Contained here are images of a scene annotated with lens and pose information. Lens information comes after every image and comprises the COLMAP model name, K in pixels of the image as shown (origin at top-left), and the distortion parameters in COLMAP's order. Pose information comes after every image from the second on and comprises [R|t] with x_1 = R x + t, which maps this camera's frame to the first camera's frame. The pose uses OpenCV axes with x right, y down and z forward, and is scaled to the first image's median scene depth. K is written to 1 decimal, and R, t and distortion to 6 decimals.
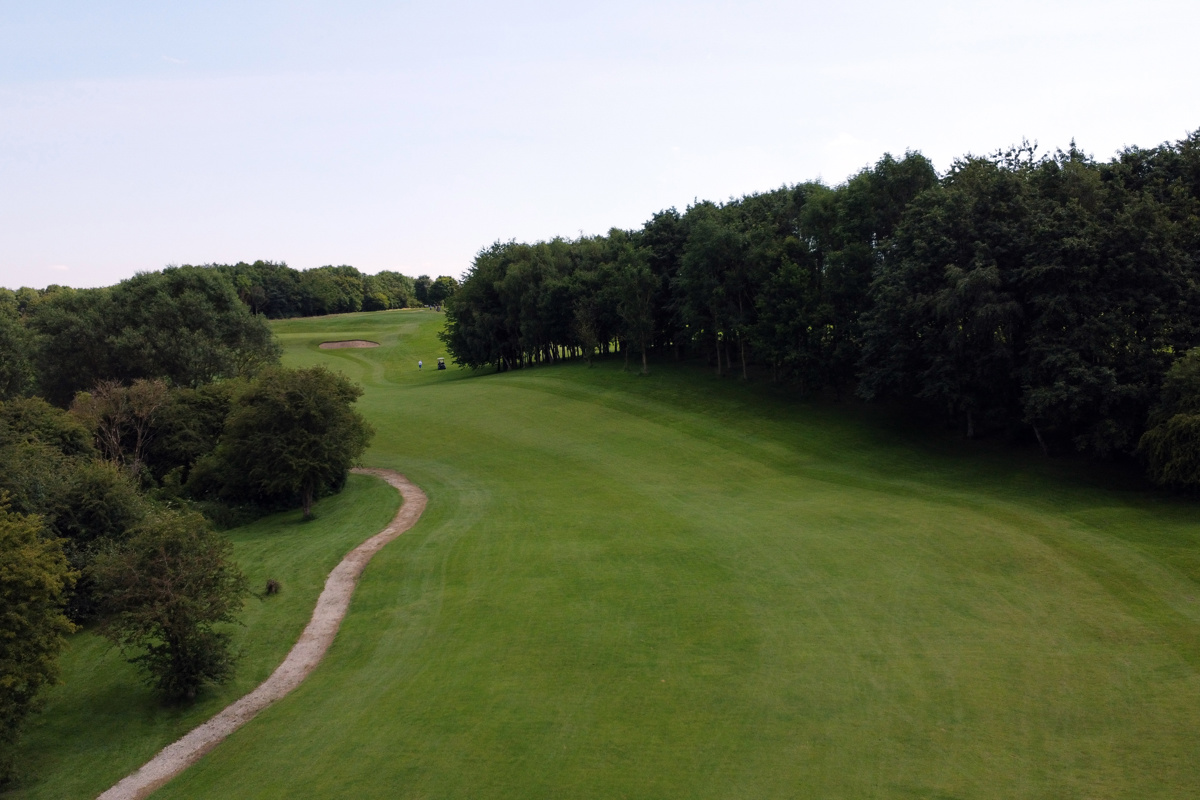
lens RADIAL K [[998.9, 0, 609.7], [0, 998.9, 398.8], [0, 0, 1]] dist [-0.031485, -0.009326]
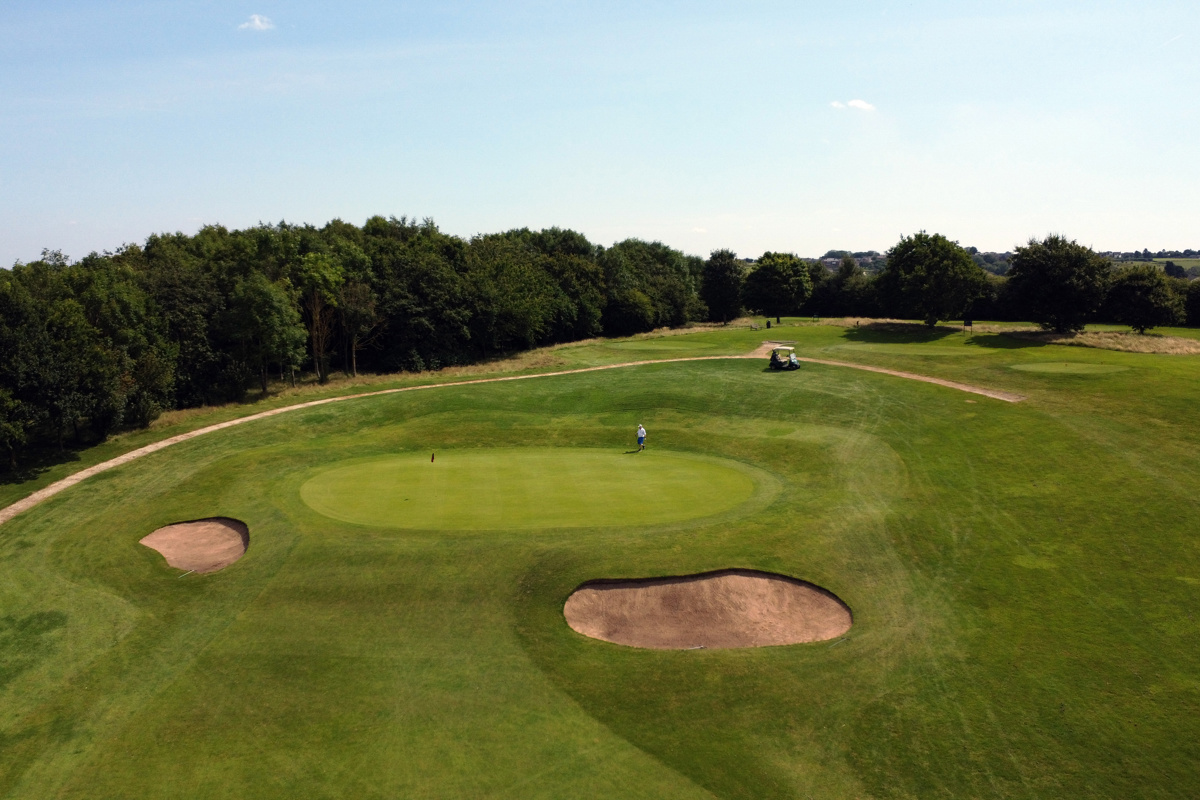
lens RADIAL K [[998.9, 0, 604.0], [0, 998.9, 399.9], [0, 0, 1]] dist [-0.031485, -0.009326]
pose [[0.987802, 0.026831, -0.153386, -0.424139], [-0.021199, 0.999044, 0.038234, -0.178758], [0.154265, -0.034516, 0.987426, 1.336313]]
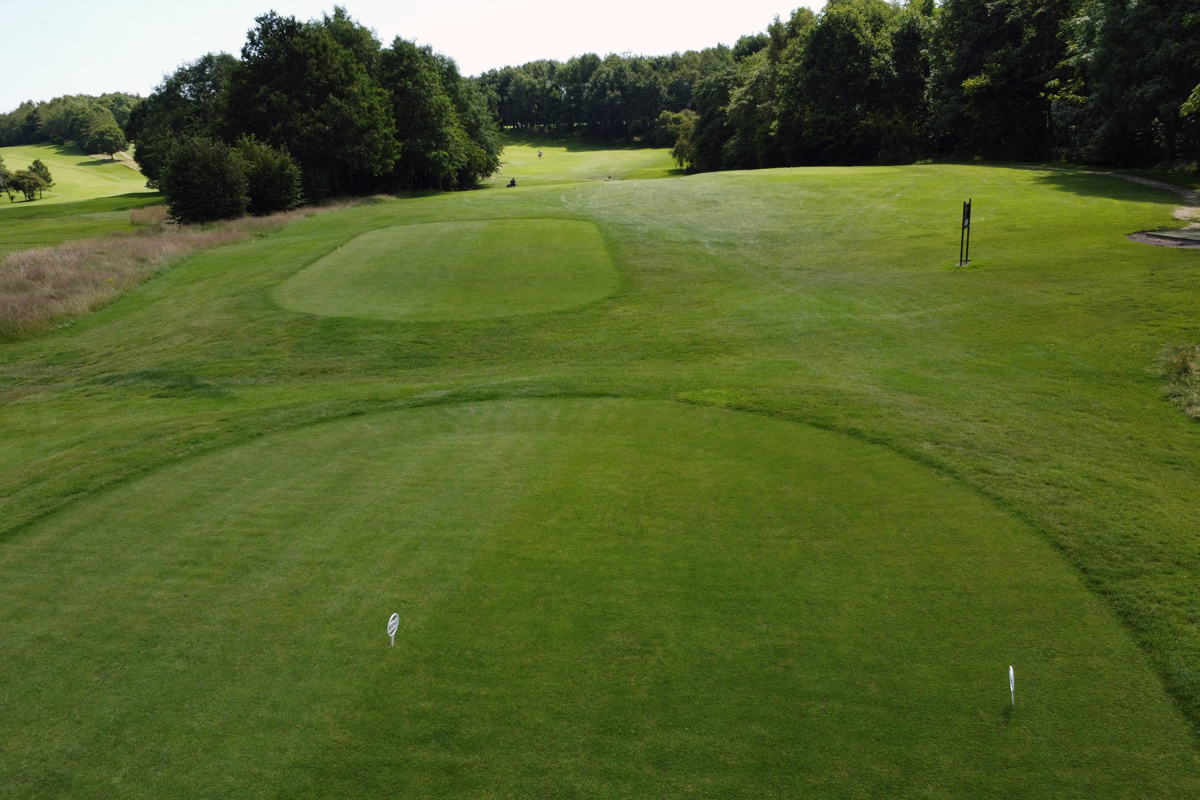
lens RADIAL K [[998.9, 0, 601.6], [0, 998.9, 399.1], [0, 0, 1]] dist [-0.031485, -0.009326]
pose [[0.941501, -0.084444, 0.326258, -0.495629], [0.034049, 0.986980, 0.157199, 0.208586], [-0.335285, -0.136894, 0.932118, -1.307383]]
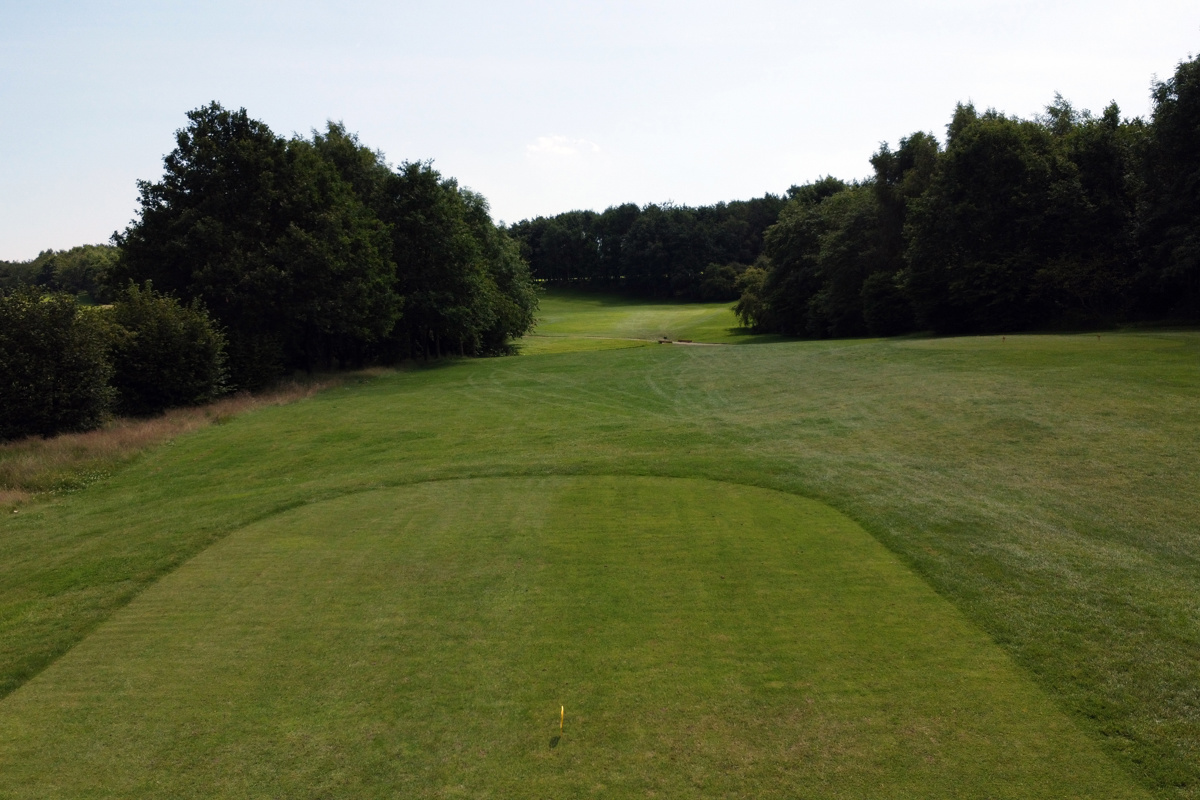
lens RADIAL K [[998.9, 0, 602.9], [0, 998.9, 391.9], [0, 0, 1]] dist [-0.031485, -0.009326]
pose [[0.948794, -0.026335, 0.314797, -0.452879], [0.027440, 0.999623, 0.000924, 0.187965], [-0.314703, 0.007761, 0.949158, -1.105148]]
